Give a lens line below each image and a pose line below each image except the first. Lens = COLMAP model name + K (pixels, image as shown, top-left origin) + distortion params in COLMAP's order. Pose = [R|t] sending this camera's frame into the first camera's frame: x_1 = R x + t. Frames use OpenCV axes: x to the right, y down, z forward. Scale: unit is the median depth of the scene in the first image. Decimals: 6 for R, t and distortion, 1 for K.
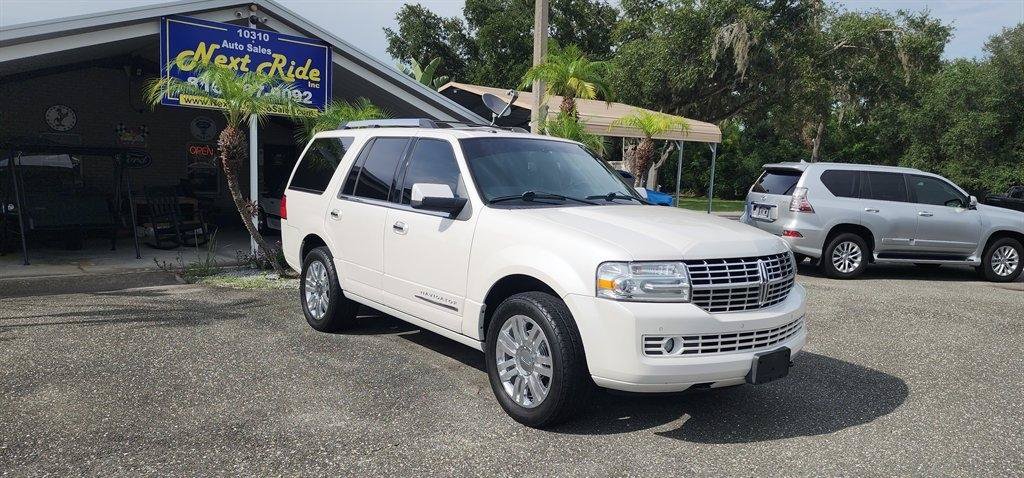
lens RADIAL K [[690.6, 0, 526.7], [0, 690.6, 241.1], [0, 0, 1]] dist [0.070051, -0.062102]
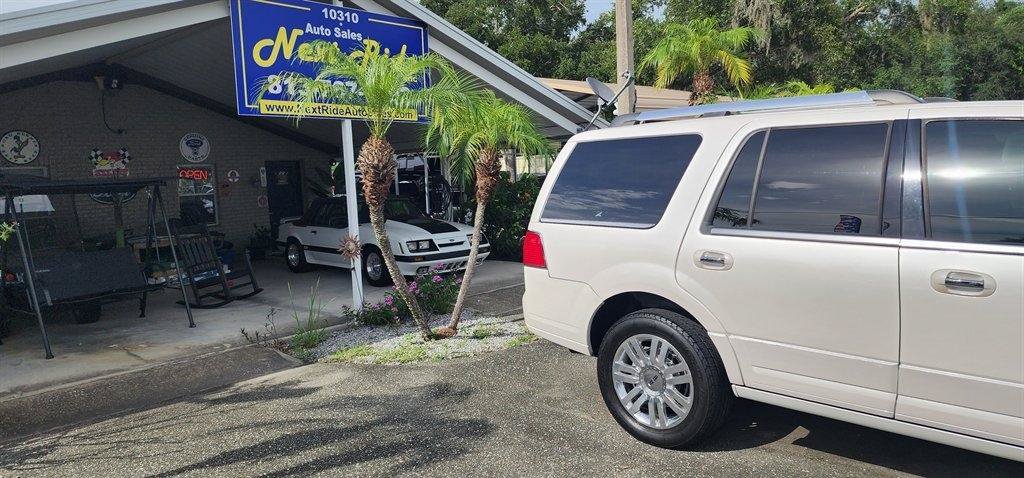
lens RADIAL K [[690.6, 0, 526.6], [0, 690.6, 224.1], [0, 0, 1]] dist [0.070051, -0.062102]
pose [[0.990408, -0.086472, 0.107774, -0.294211], [0.088293, 0.996019, -0.012238, -0.045762], [-0.106287, 0.021636, 0.994100, 0.243595]]
